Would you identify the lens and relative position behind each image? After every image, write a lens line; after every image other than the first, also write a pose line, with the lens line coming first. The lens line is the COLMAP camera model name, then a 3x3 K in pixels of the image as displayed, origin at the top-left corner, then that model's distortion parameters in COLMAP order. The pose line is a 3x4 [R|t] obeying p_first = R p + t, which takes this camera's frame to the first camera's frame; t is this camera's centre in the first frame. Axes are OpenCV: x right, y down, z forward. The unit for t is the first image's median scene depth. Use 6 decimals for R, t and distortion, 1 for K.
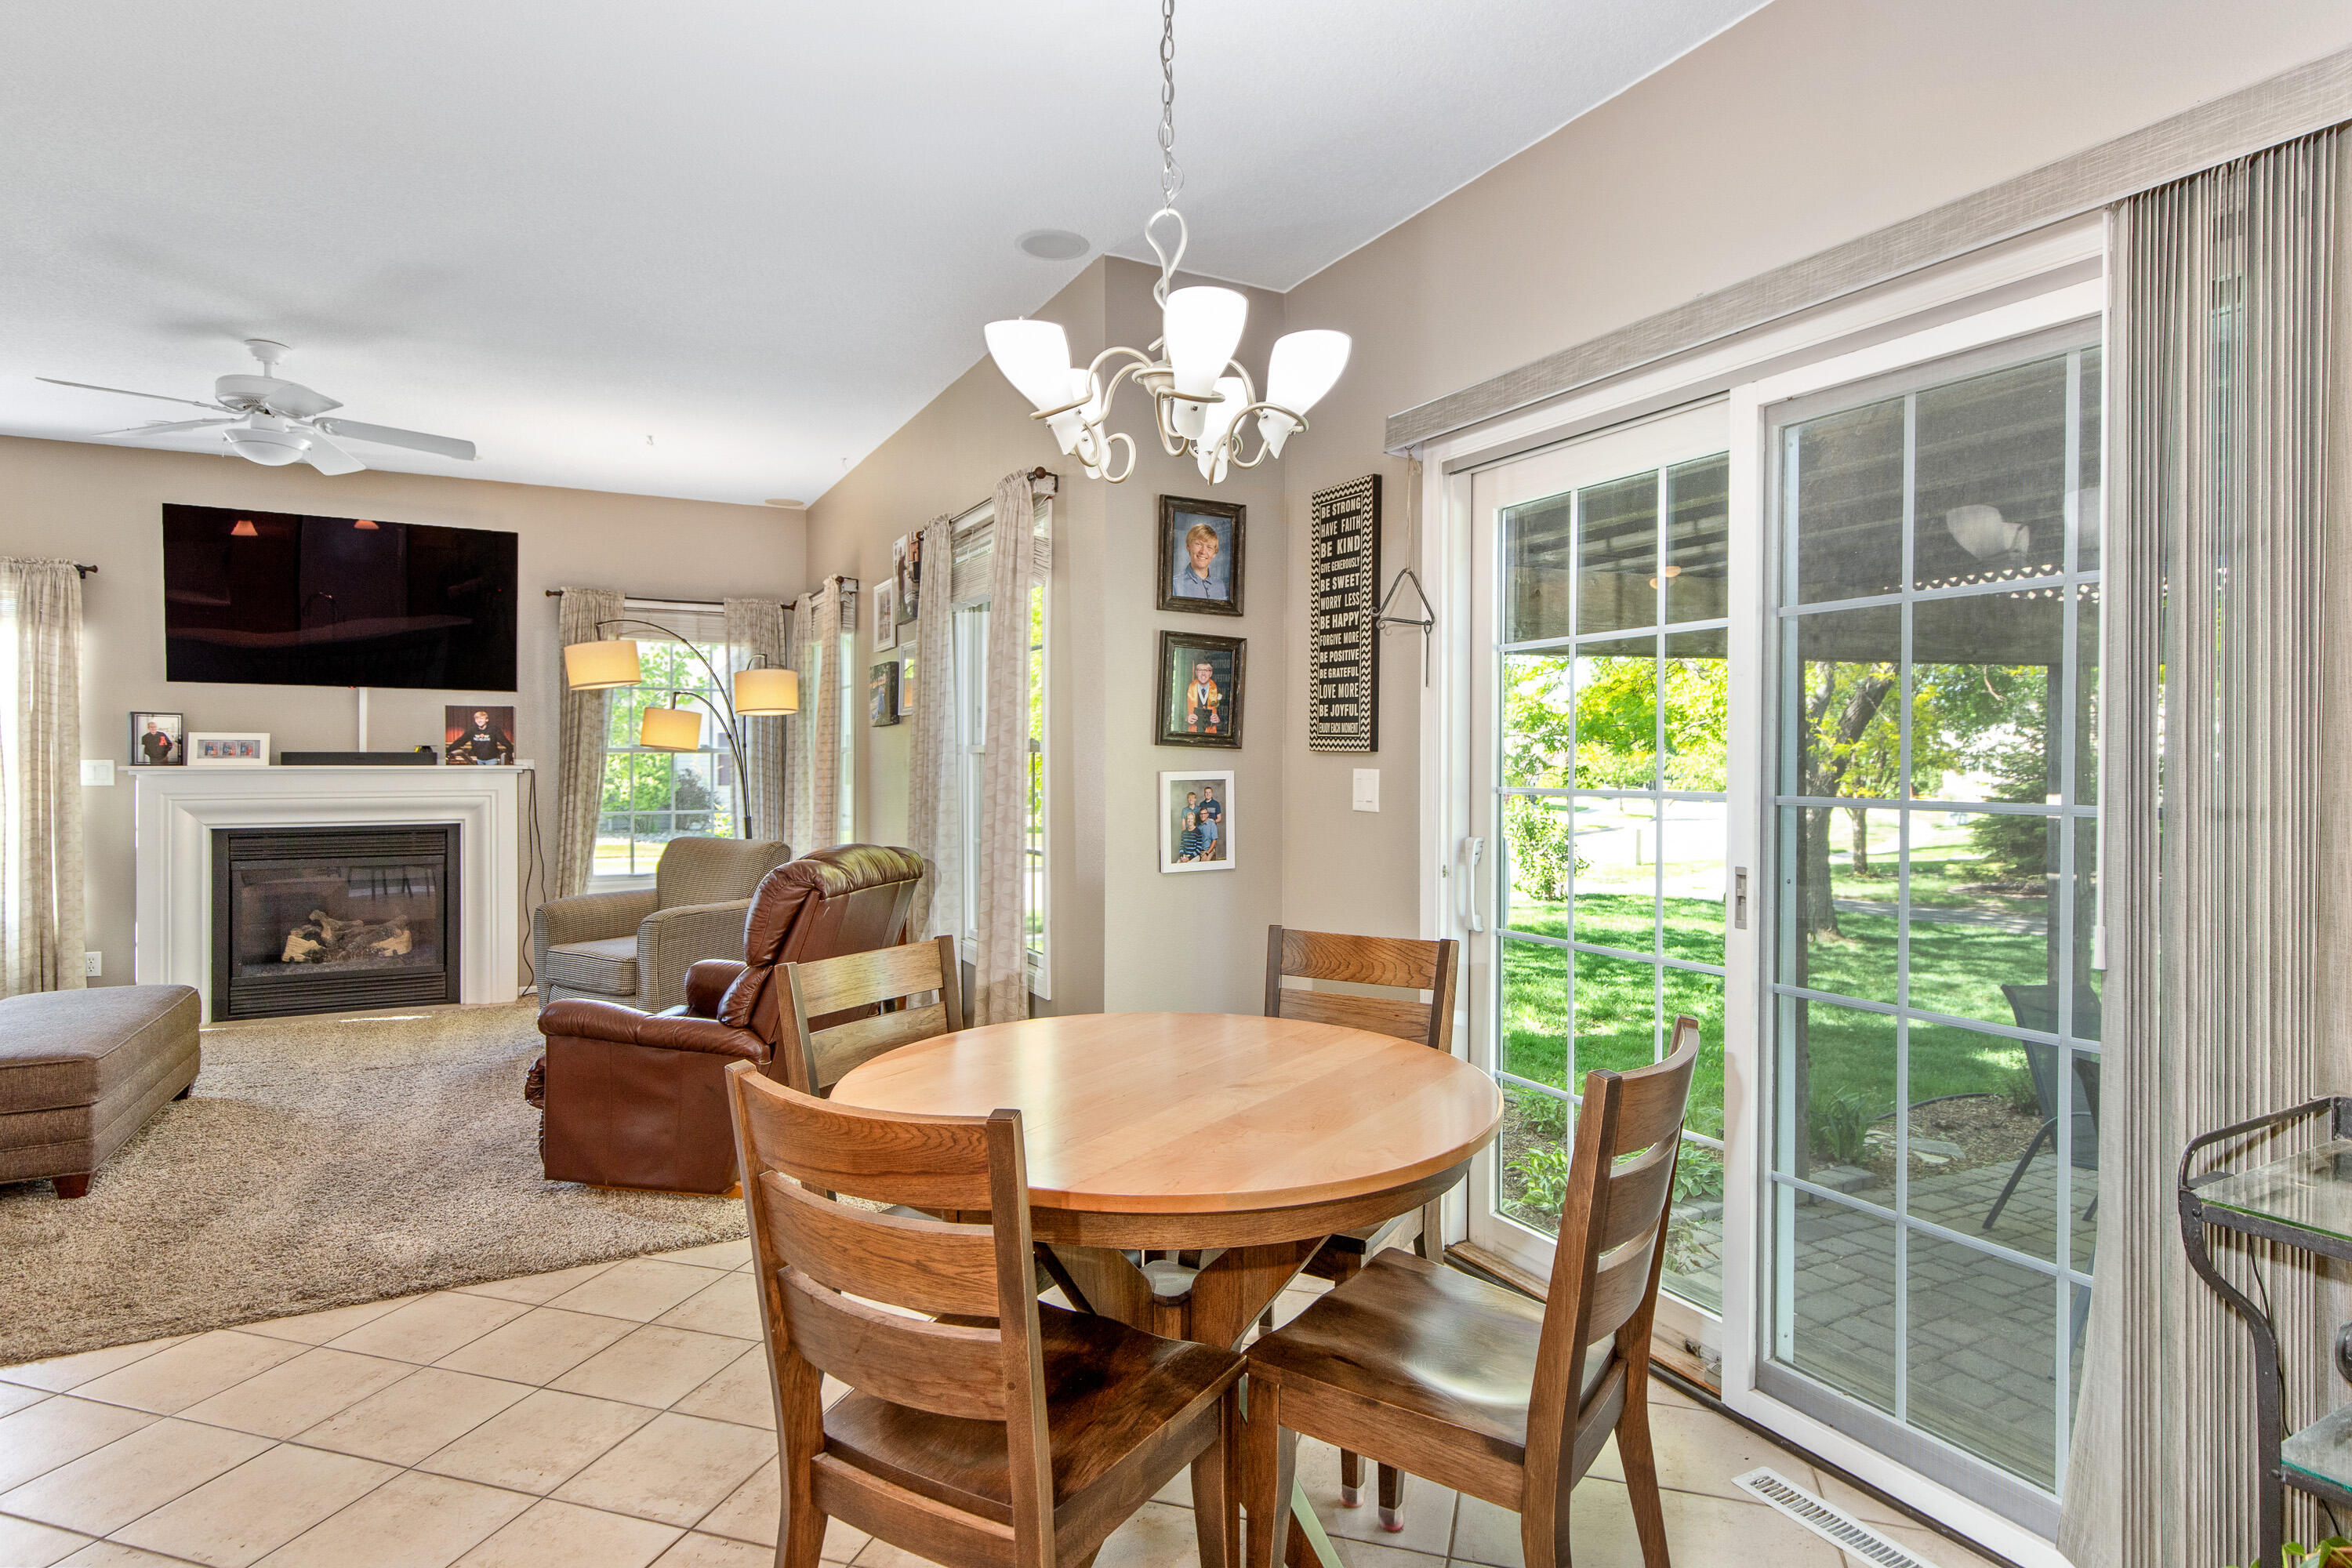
lens RADIAL K [[1263.4, 0, 1188.6], [0, 1263.4, 759.8], [0, 0, 1]] dist [0.004943, 0.001528]
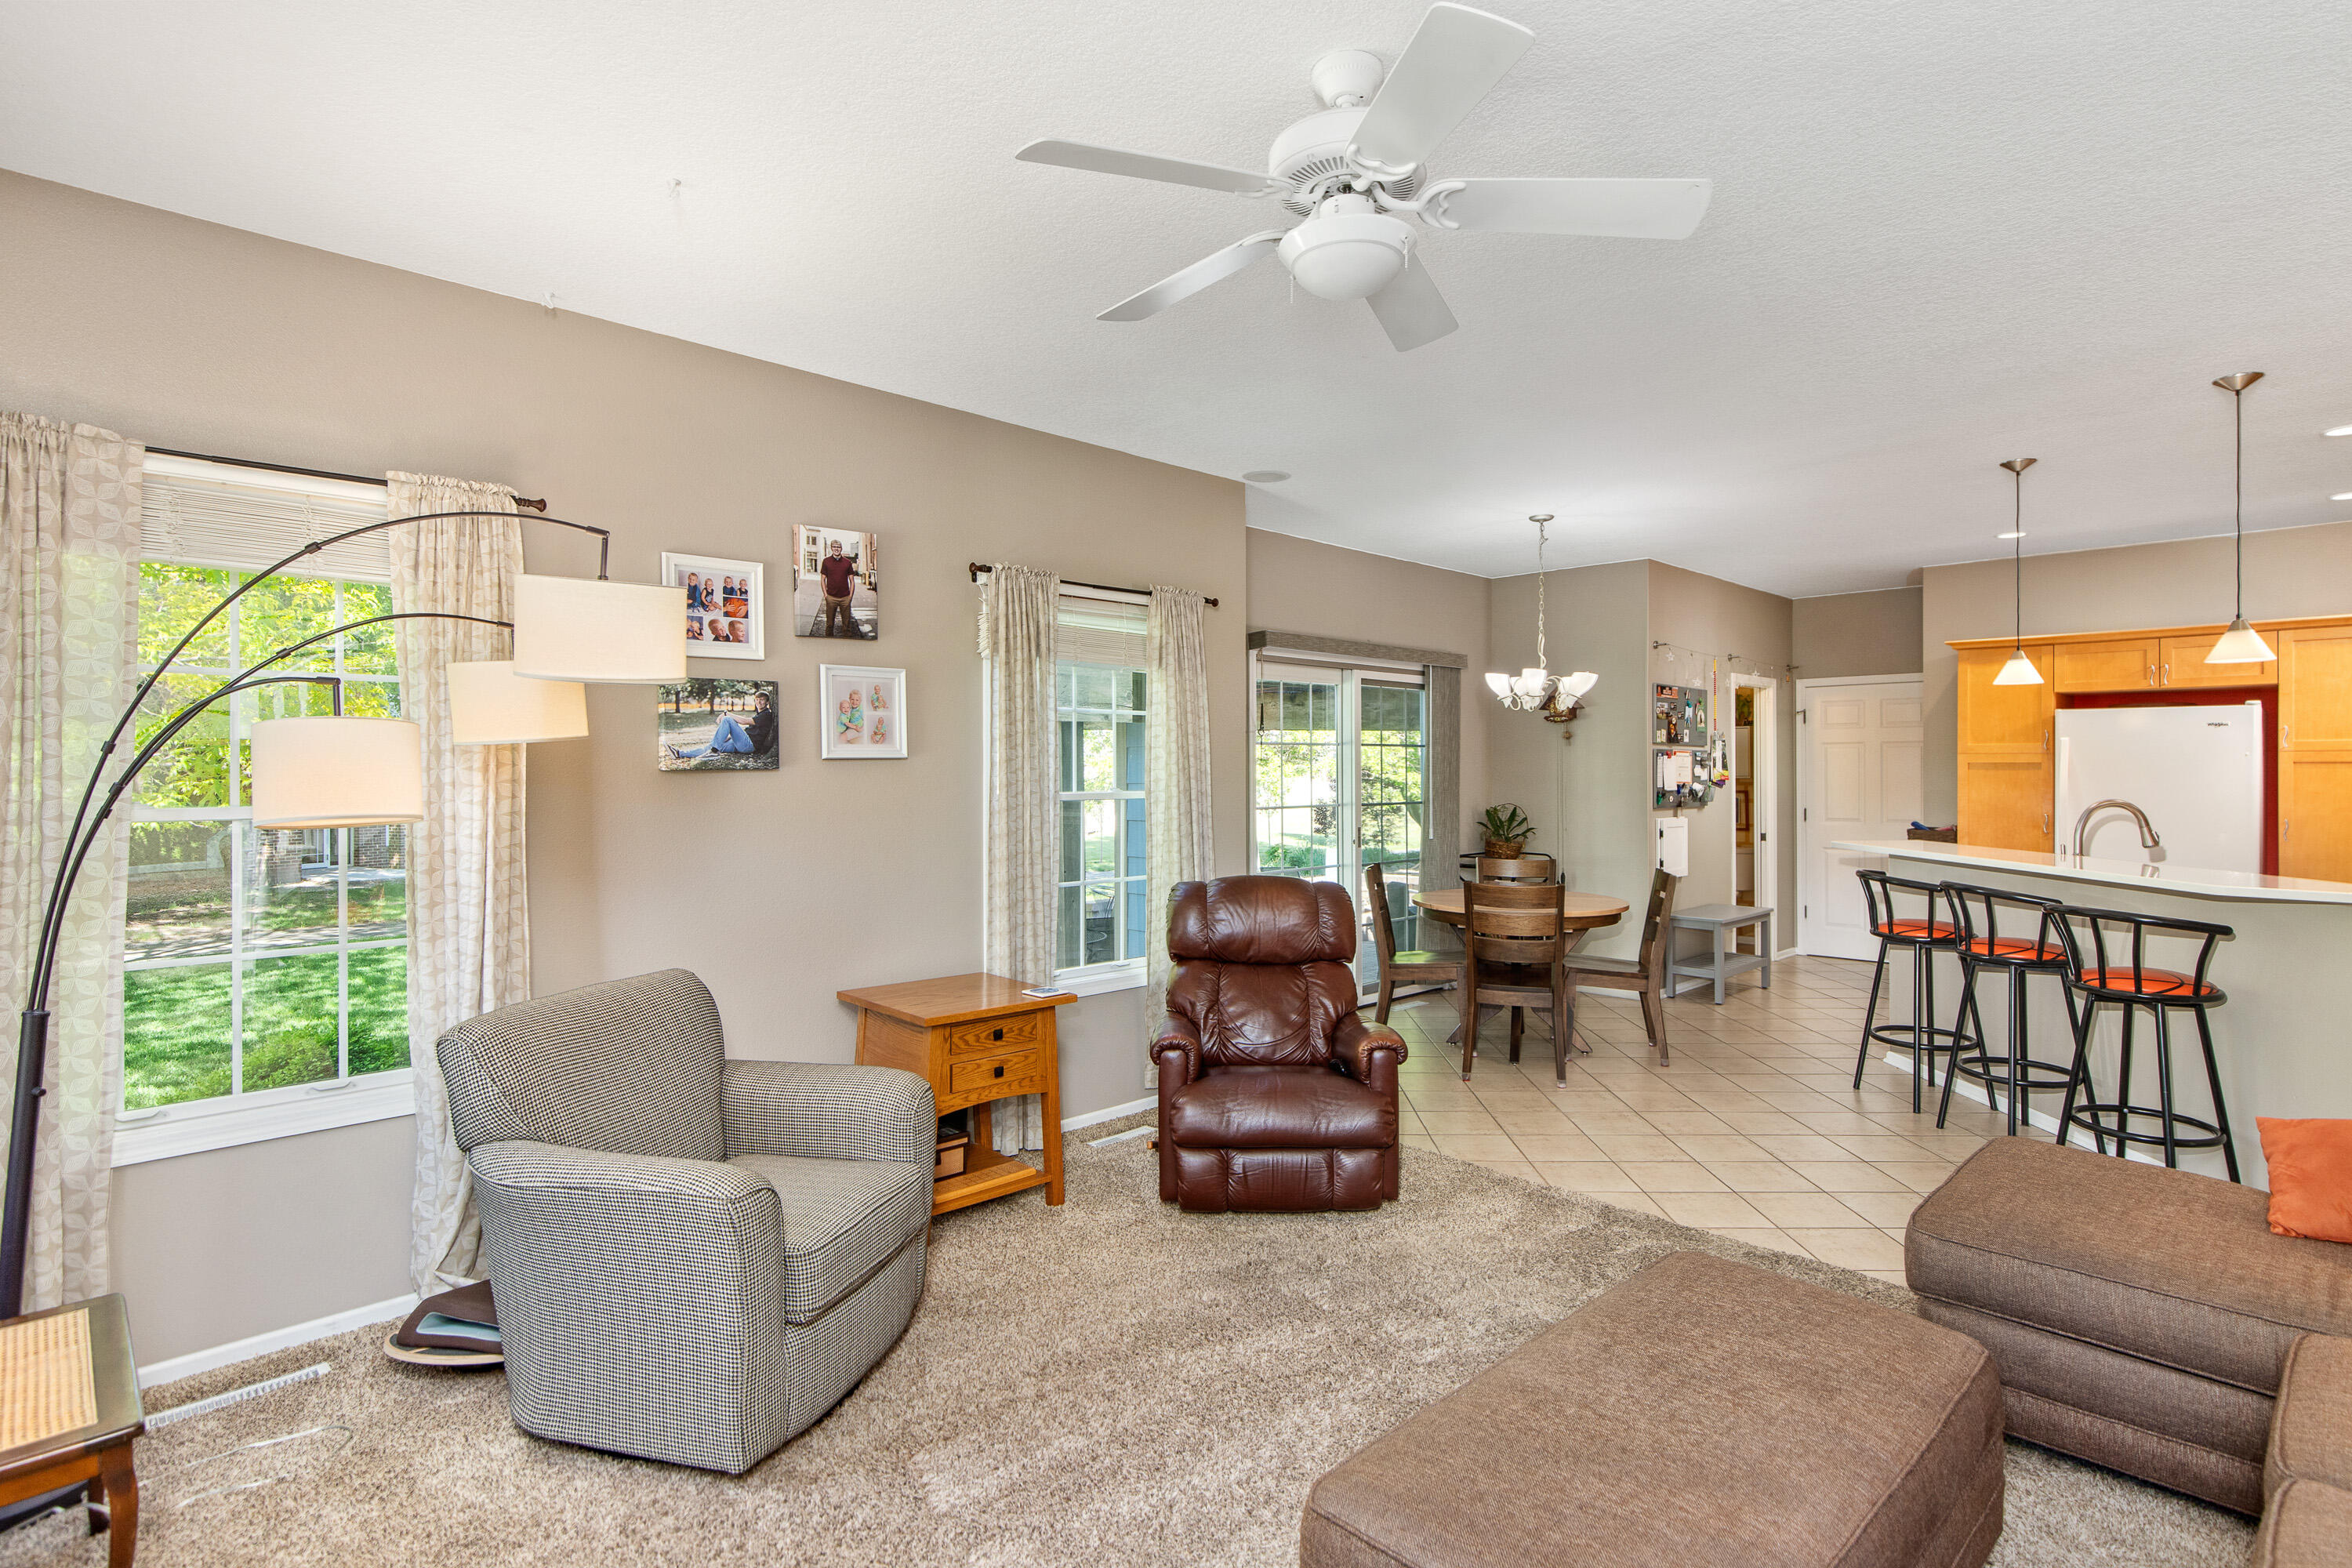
lens RADIAL K [[1171.9, 0, 1182.6], [0, 1171.9, 762.8], [0, 0, 1]] dist [0.000947, -0.000462]
pose [[-0.286547, 0.001510, 0.958065, -0.877733], [0.002842, 0.999996, -0.000726, -0.028436], [-0.958062, 0.002515, -0.286550, 0.902046]]
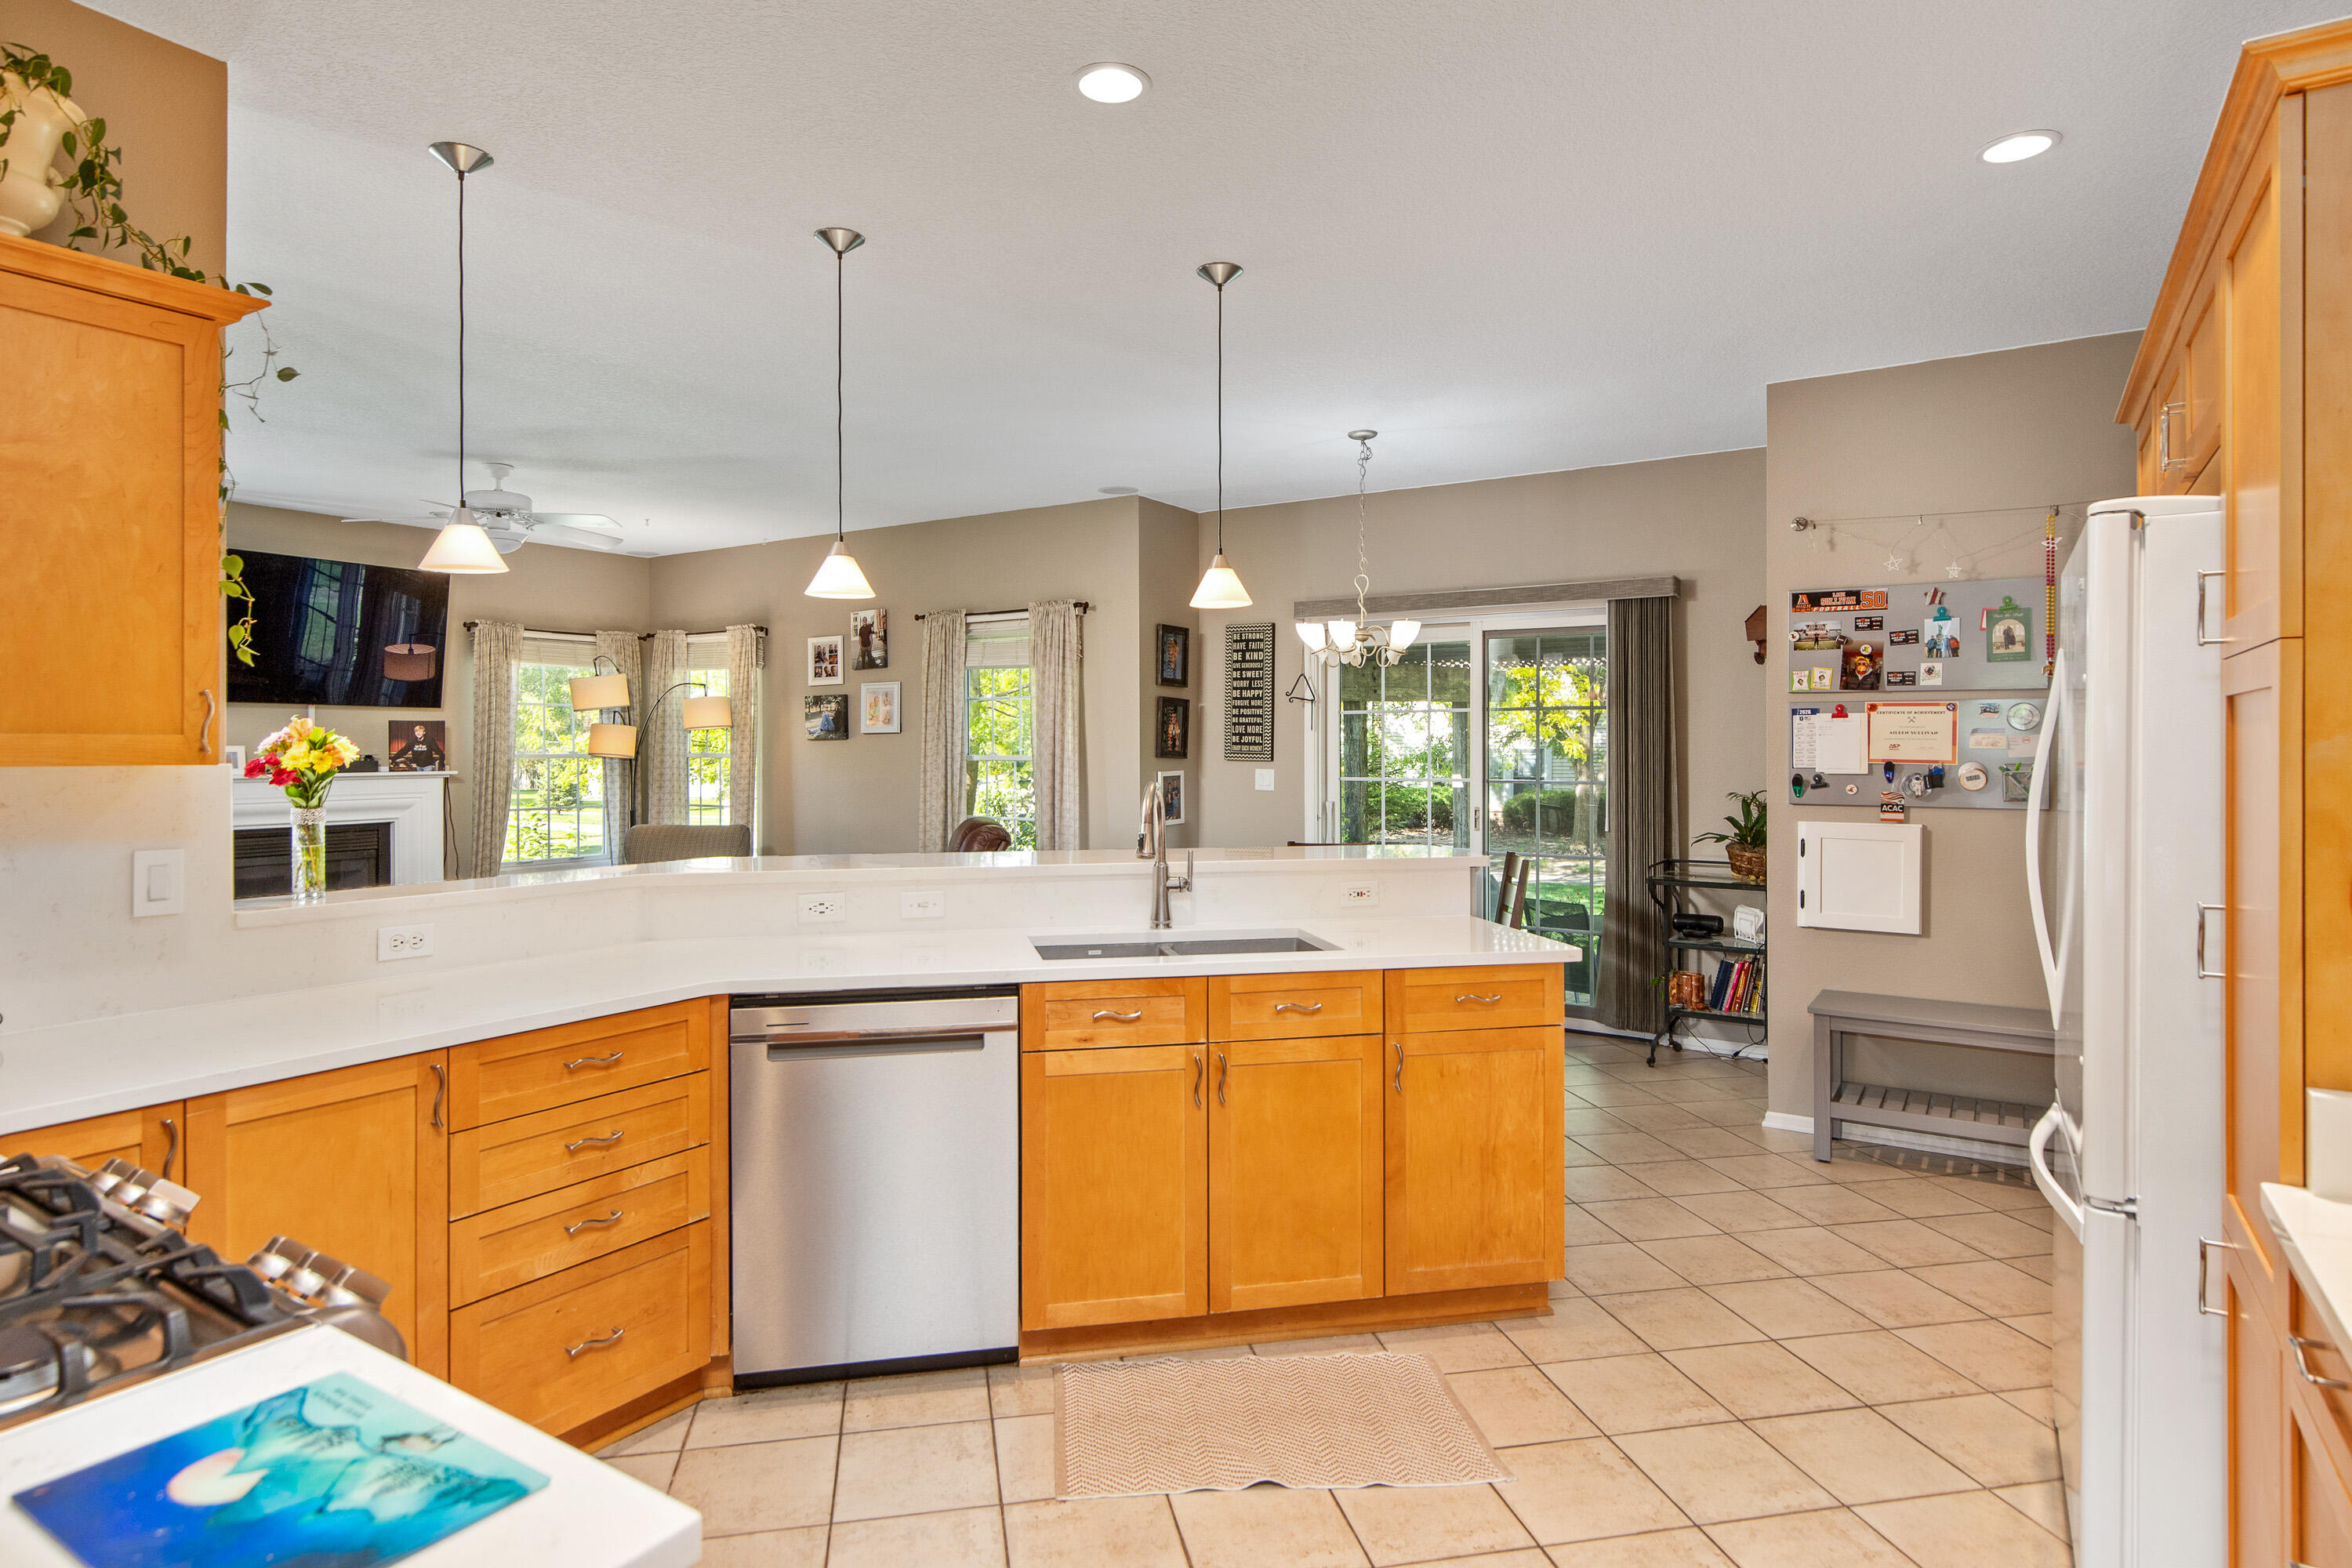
lens RADIAL K [[1263.4, 0, 1188.6], [0, 1263.4, 759.8], [0, 0, 1]] dist [0.004943, 0.001528]
pose [[0.874694, -0.008194, 0.484606, -0.544363], [0.003916, 0.999944, 0.009839, -0.016210], [-0.484659, -0.006708, 0.874677, -0.400265]]
